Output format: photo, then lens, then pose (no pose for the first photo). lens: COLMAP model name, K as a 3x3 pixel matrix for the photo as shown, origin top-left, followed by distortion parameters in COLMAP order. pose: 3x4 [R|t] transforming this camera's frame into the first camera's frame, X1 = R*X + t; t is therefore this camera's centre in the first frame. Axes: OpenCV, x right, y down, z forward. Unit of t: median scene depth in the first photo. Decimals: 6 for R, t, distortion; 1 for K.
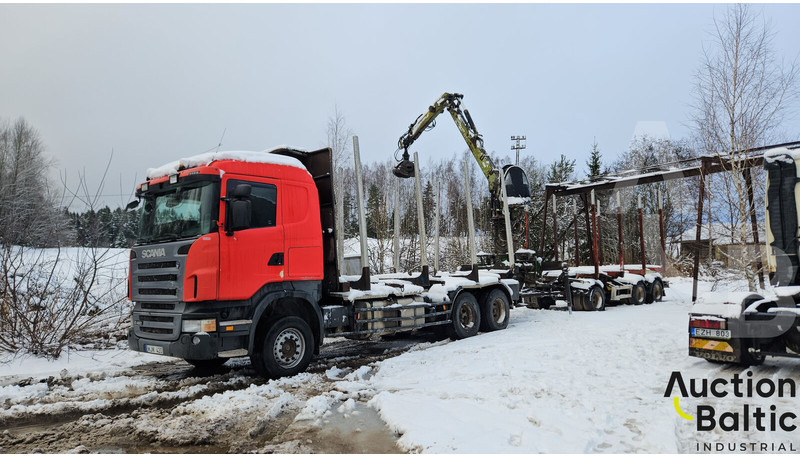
lens RADIAL K [[564.9, 0, 400.0], [0, 564.9, 228.0], [0, 0, 1]] dist [0.110759, -0.001735]
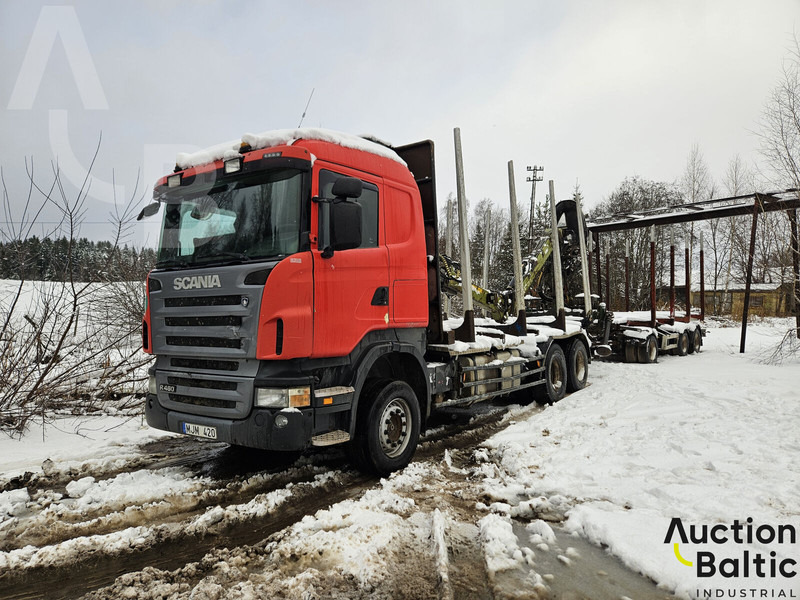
lens RADIAL K [[554.4, 0, 392.9], [0, 554.4, 292.1], [0, 0, 1]] dist [0.103708, -0.002756]
pose [[0.994967, 0.021349, 0.097903, -0.243634], [-0.025119, 0.998983, 0.037437, 0.023192], [-0.097004, -0.039708, 0.994492, 0.319105]]
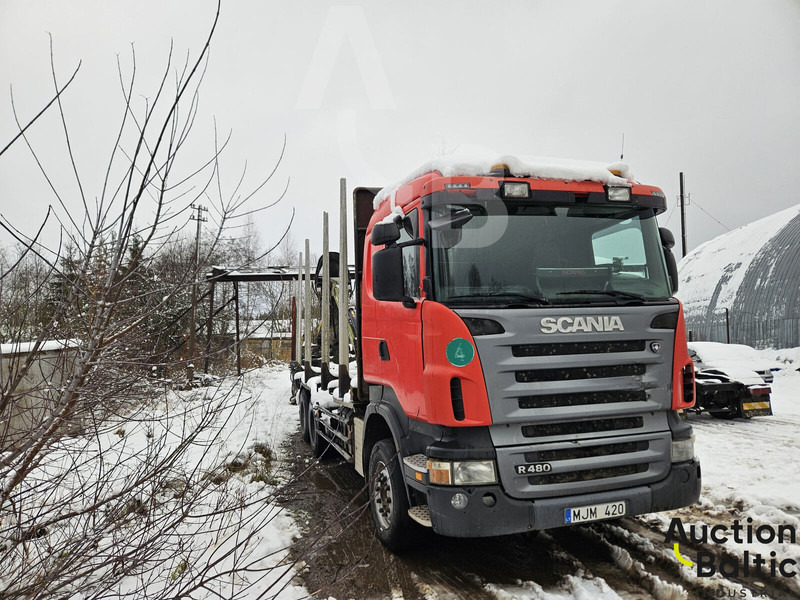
lens RADIAL K [[554.4, 0, 392.9], [0, 554.4, 292.1], [0, 0, 1]] dist [0.103708, -0.002756]
pose [[0.510595, 0.089804, 0.855119, -0.859155], [-0.039965, 0.995935, -0.080729, 0.056528], [-0.858892, 0.007045, 0.512108, 0.796078]]
